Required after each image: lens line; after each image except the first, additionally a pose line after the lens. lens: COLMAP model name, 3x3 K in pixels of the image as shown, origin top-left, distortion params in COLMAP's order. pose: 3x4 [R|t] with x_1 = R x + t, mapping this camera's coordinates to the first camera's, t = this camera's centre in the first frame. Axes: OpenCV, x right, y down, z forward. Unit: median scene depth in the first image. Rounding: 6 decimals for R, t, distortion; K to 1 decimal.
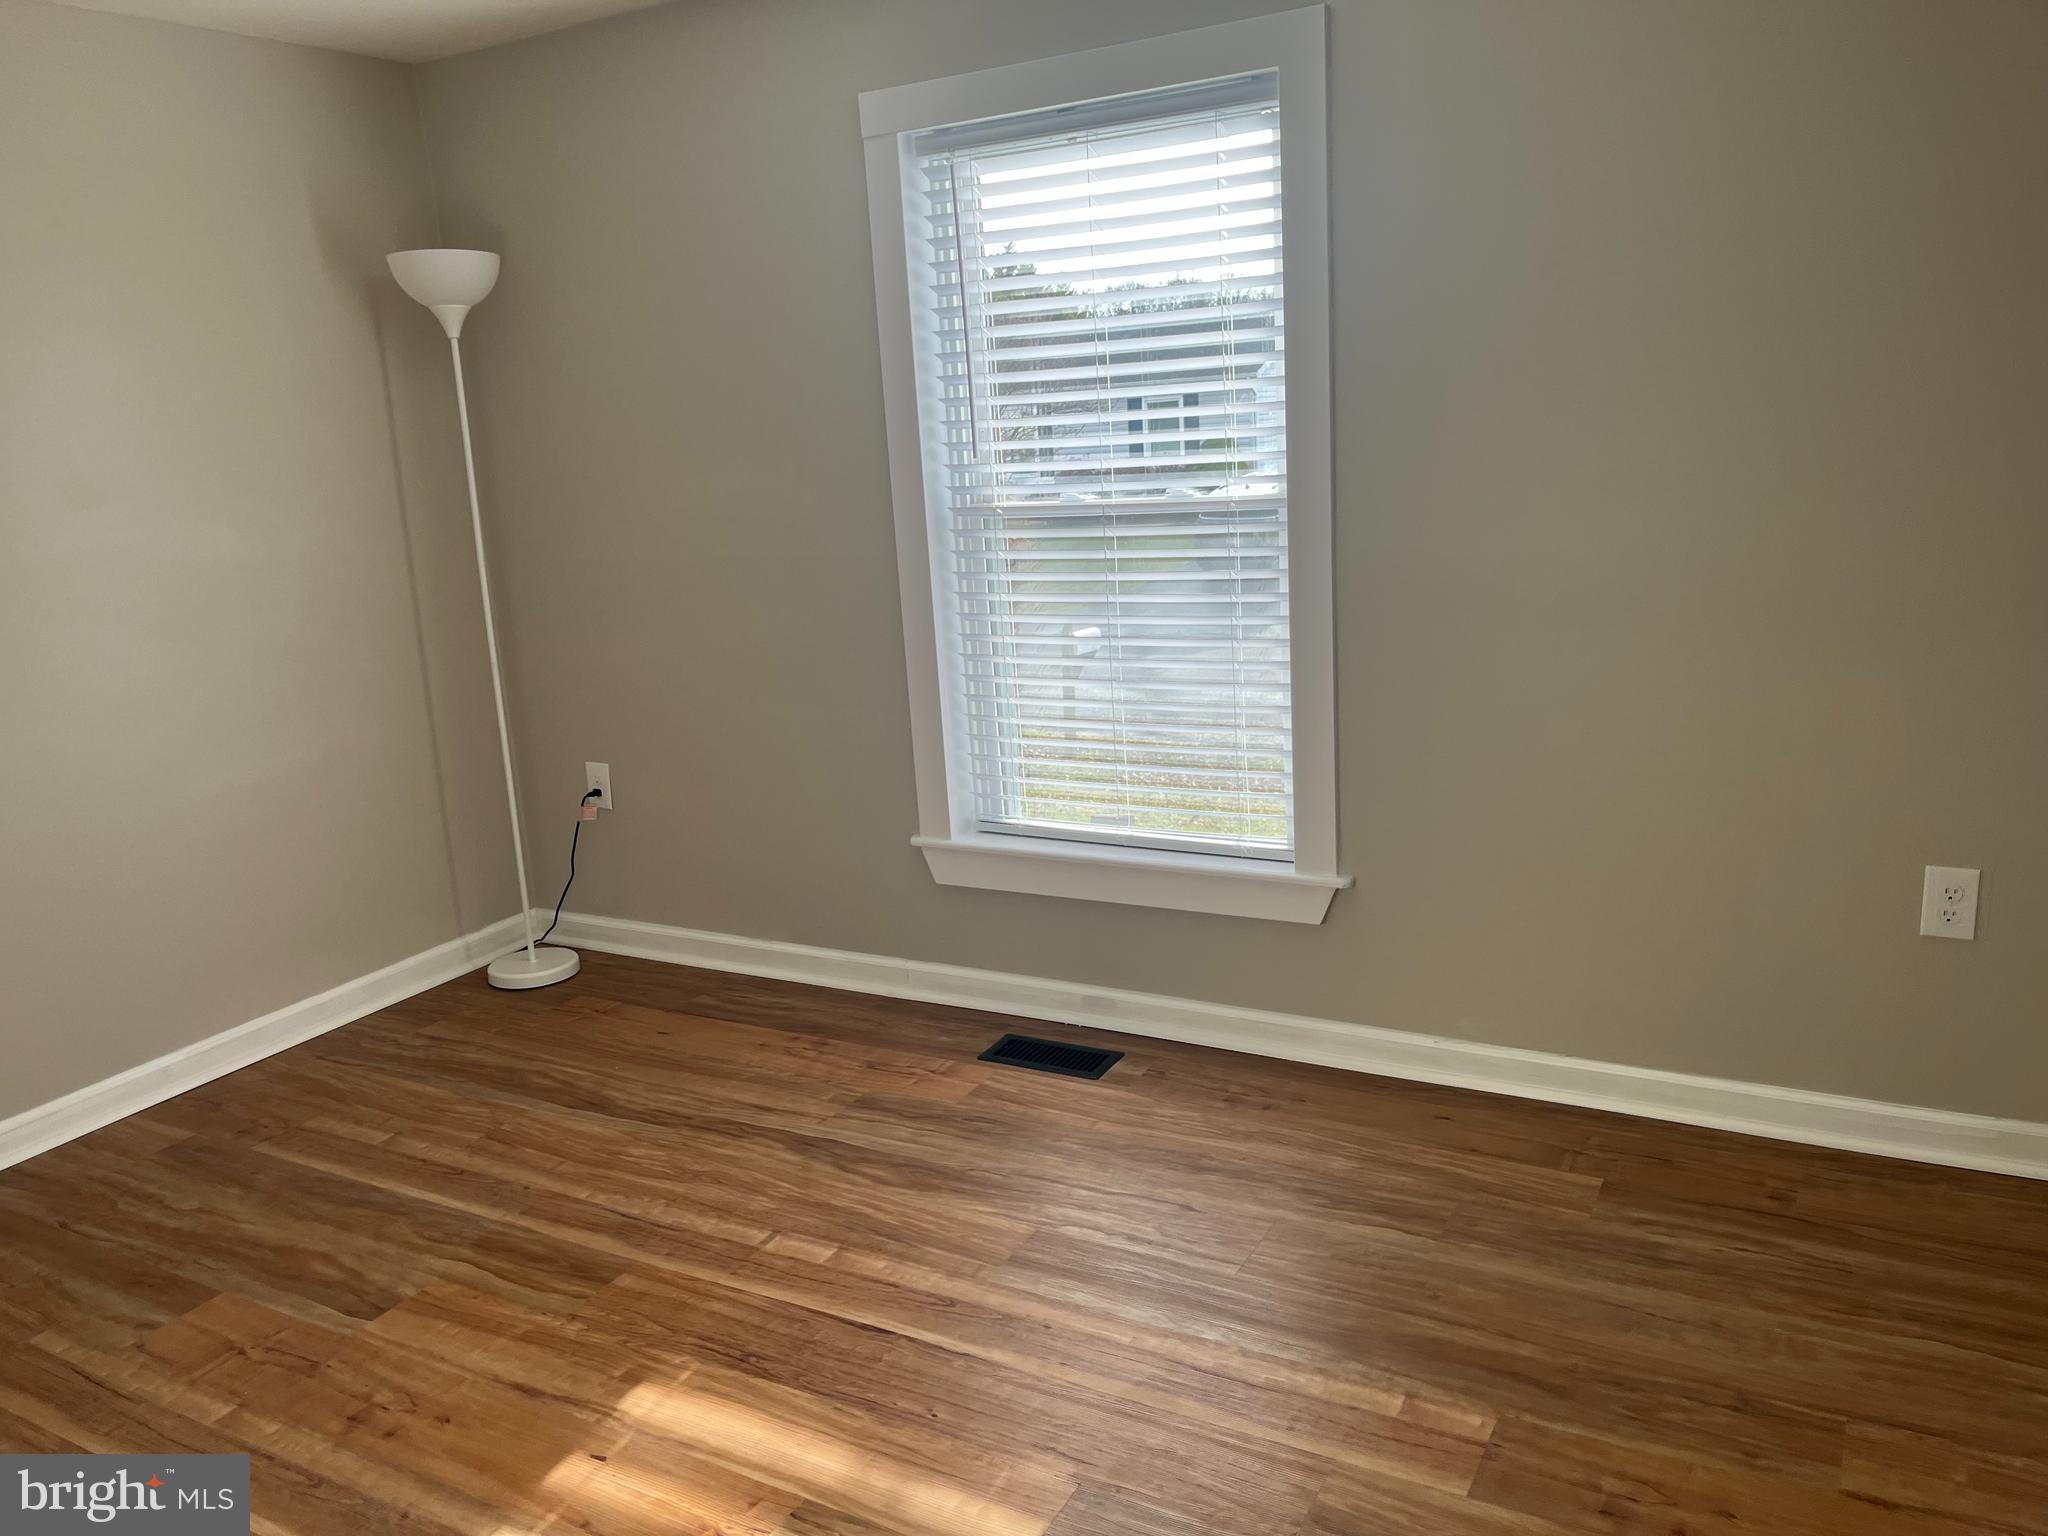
lens RADIAL K [[1563.2, 0, 998.8], [0, 1563.2, 784.8], [0, 0, 1]] dist [0.005017, 0.001163]
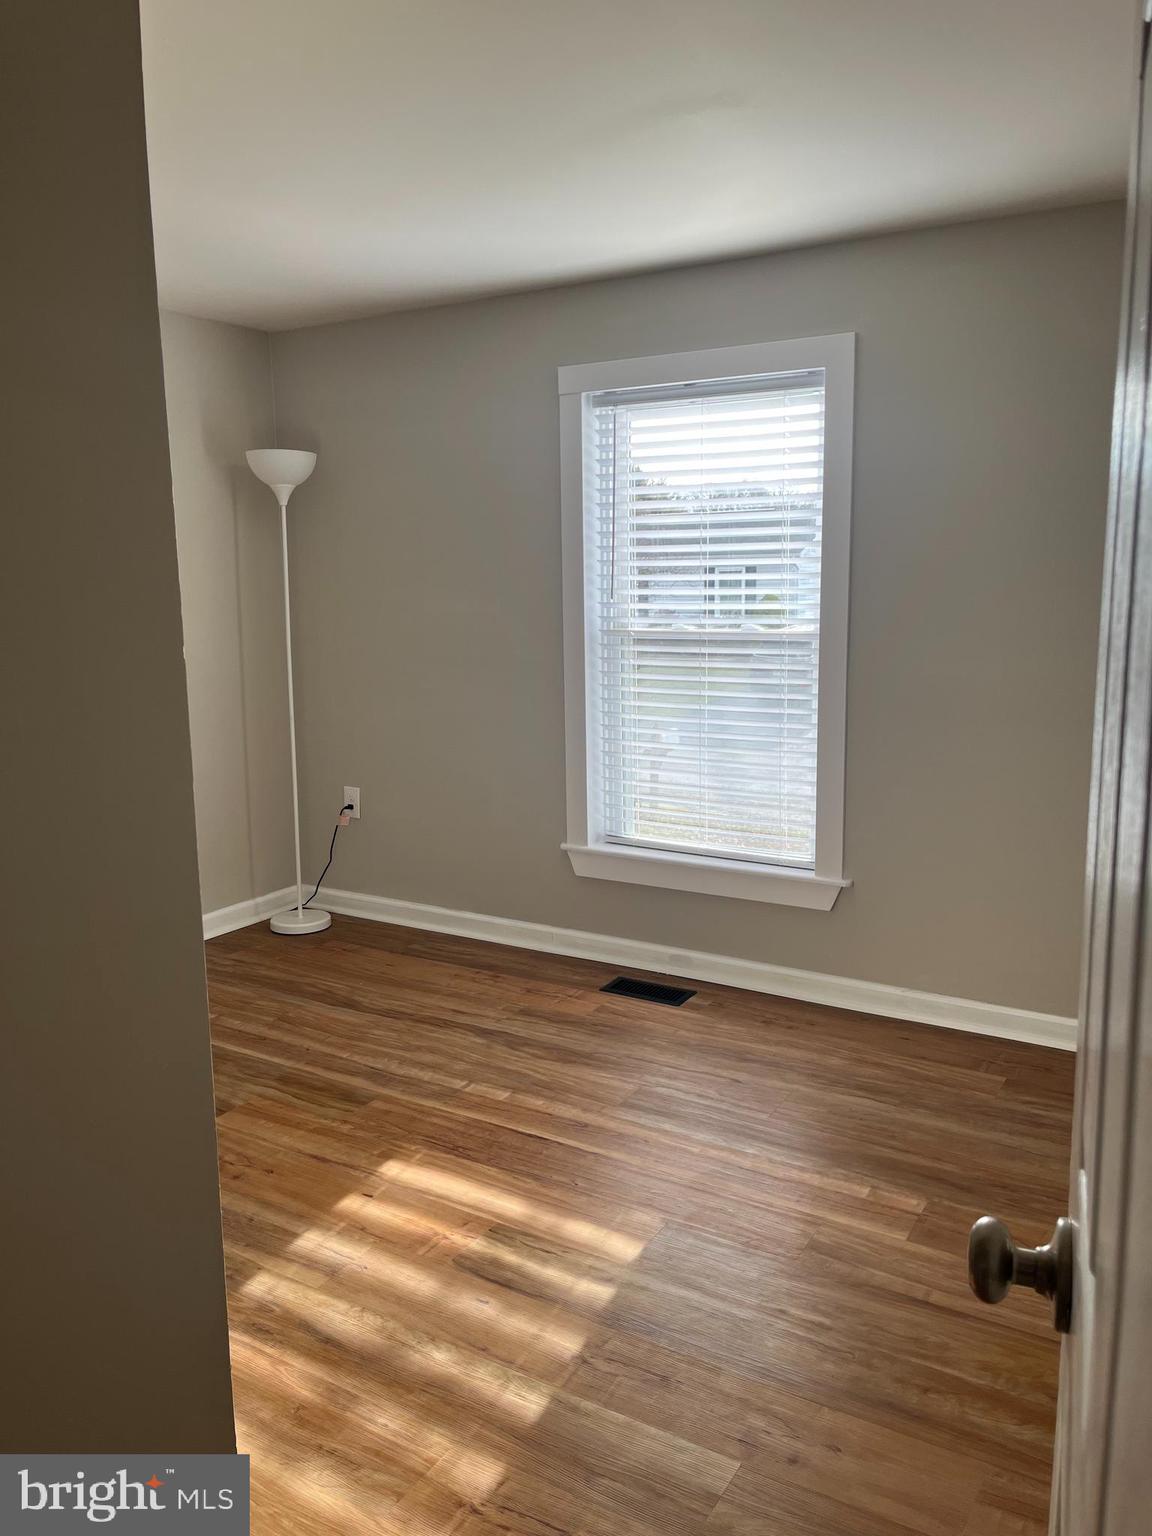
lens RADIAL K [[1172.4, 0, 576.0], [0, 1172.4, 768.0], [0, 0, 1]] dist [0.005017, 0.001163]
pose [[0.998428, 0.053142, -0.017792, -0.031928], [-0.054216, 0.996308, -0.066560, 0.043673], [0.014189, 0.067420, 0.997624, -0.171711]]
